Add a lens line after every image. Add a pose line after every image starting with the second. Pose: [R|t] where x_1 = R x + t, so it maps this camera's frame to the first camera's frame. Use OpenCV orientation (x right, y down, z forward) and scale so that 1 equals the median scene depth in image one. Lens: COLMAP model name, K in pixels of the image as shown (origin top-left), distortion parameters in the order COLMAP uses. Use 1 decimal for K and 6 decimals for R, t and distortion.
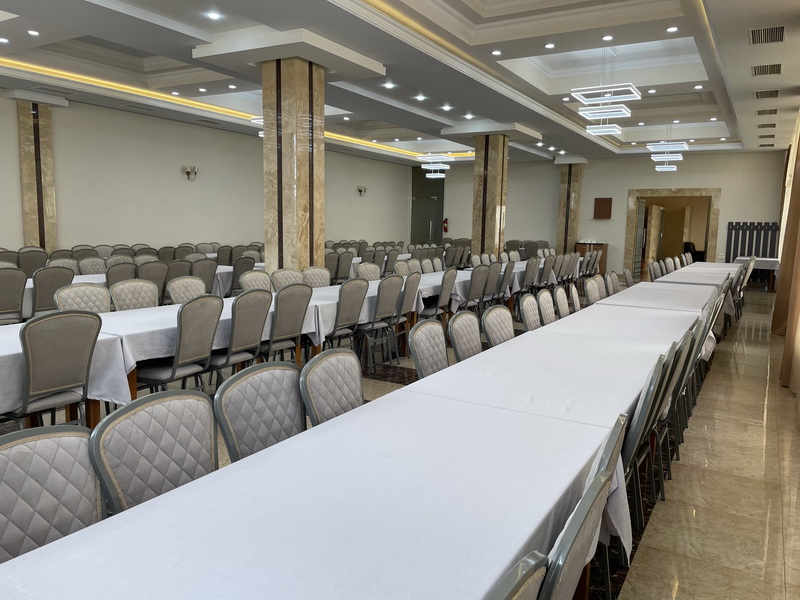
lens RADIAL K [[614.2, 0, 394.0], [0, 614.2, 297.8], [0, 0, 1]] dist [0.074323, -0.089639]
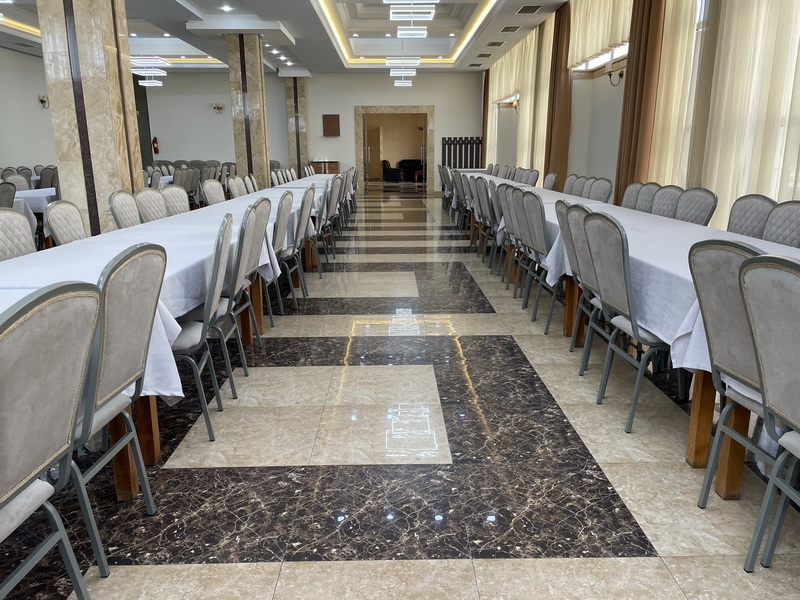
lens RADIAL K [[614.2, 0, 402.2], [0, 614.2, 298.3], [0, 0, 1]] dist [0.074323, -0.089639]
pose [[0.846207, -0.146342, 0.512365, -0.121222], [0.086597, 0.986534, 0.138753, 0.001746], [-0.525771, -0.073045, 0.847484, 0.082082]]
